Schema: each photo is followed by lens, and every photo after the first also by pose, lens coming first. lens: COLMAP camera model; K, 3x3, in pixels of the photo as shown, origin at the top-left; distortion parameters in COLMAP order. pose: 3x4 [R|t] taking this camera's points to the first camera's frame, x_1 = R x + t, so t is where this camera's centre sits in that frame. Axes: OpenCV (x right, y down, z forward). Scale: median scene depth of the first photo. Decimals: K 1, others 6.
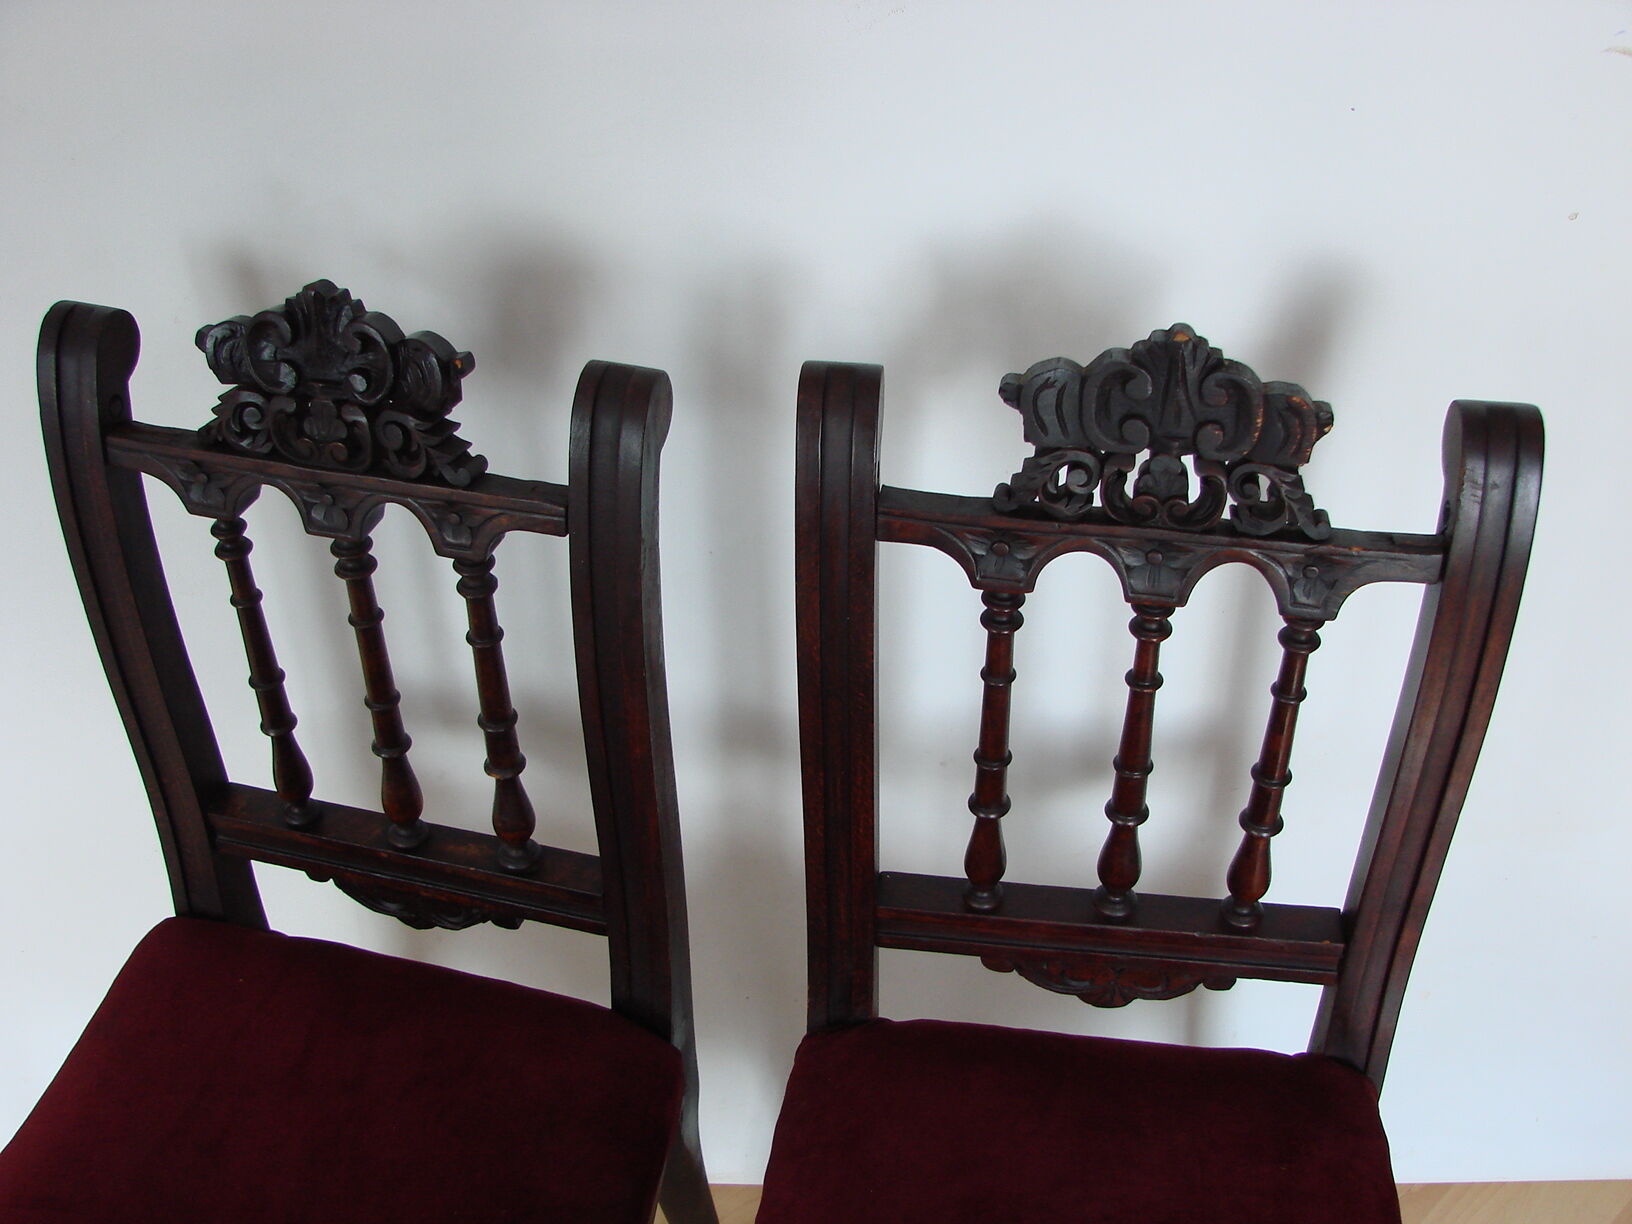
lens RADIAL K [[1804.9, 0, 810.0], [0, 1804.9, 617.5], [0, 0, 1]] dist [-0.145490, 0.000000]
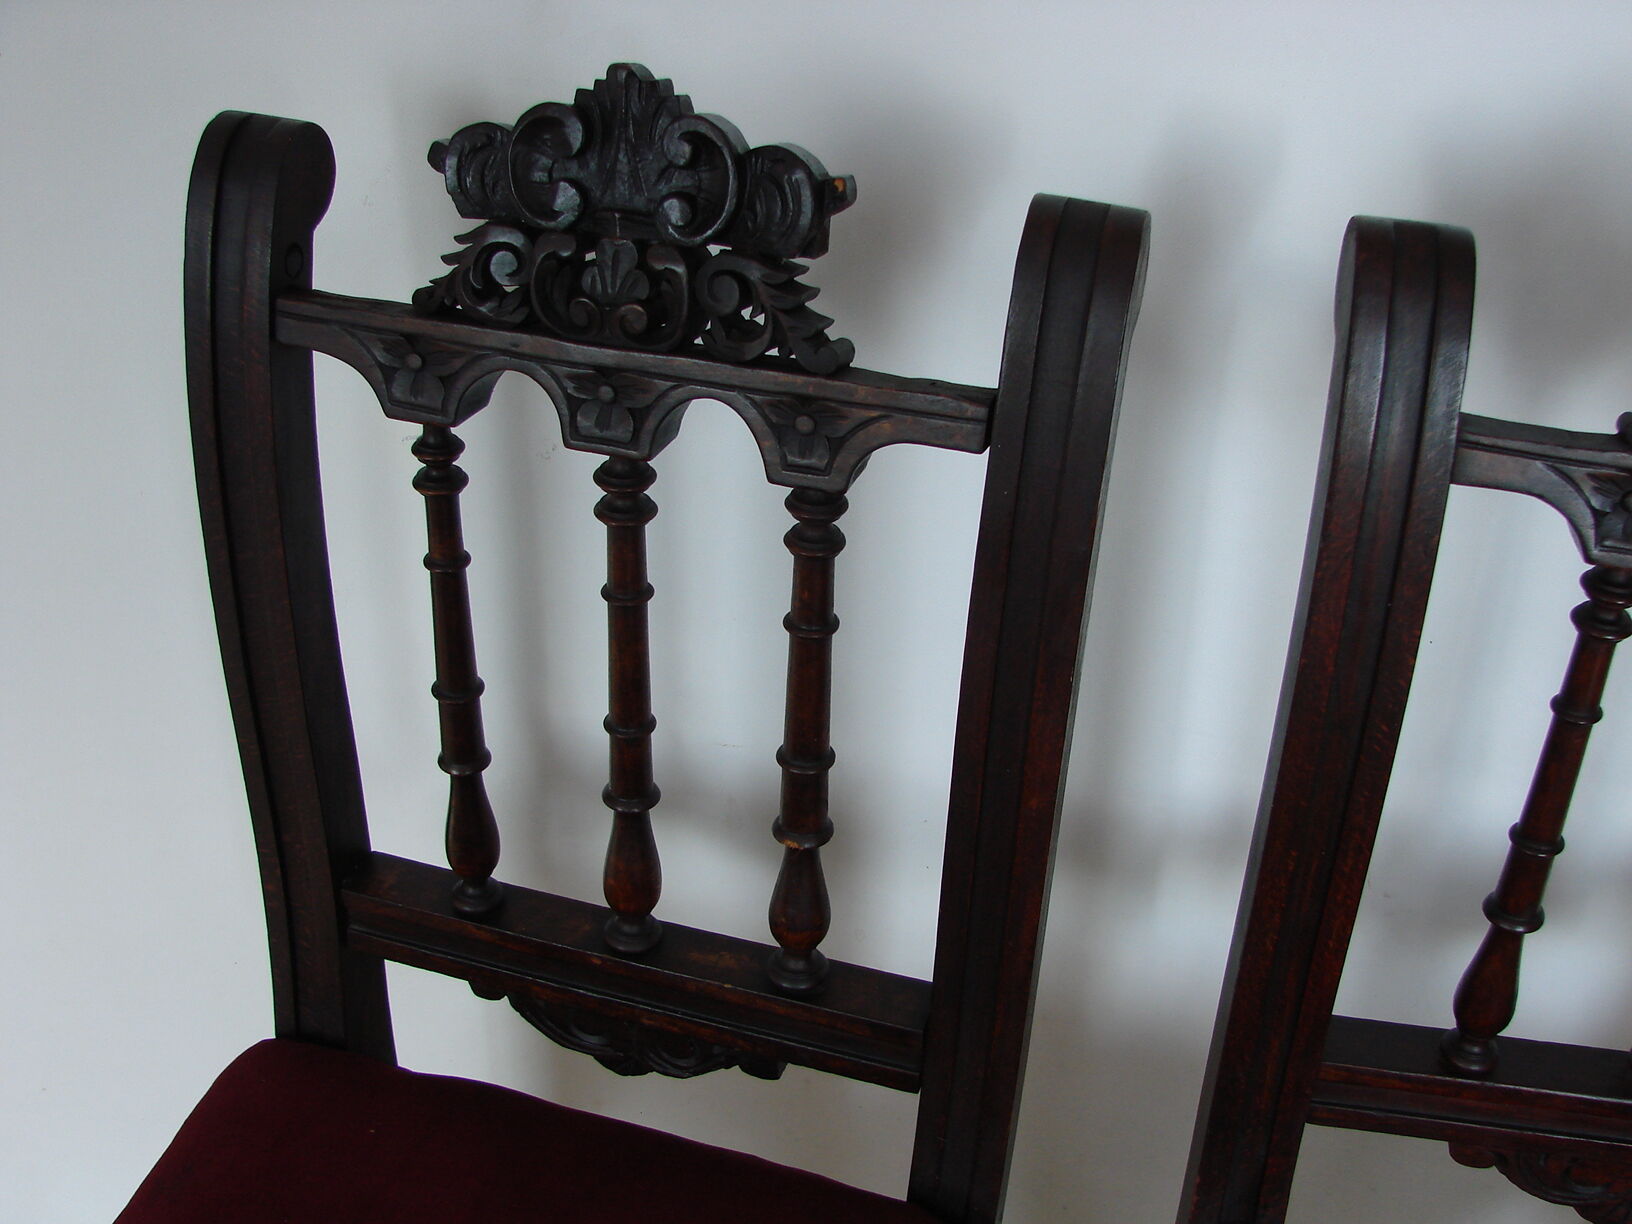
lens RADIAL K [[1804.9, 0, 818.5], [0, 1804.9, 596.0], [0, 0, 1]] dist [-0.145490, 0.000000]
pose [[0.998232, 0.056563, -0.018240, -0.168891], [-0.058461, 0.989777, -0.130091, 0.089382], [0.010695, 0.130927, 0.991334, 0.331091]]
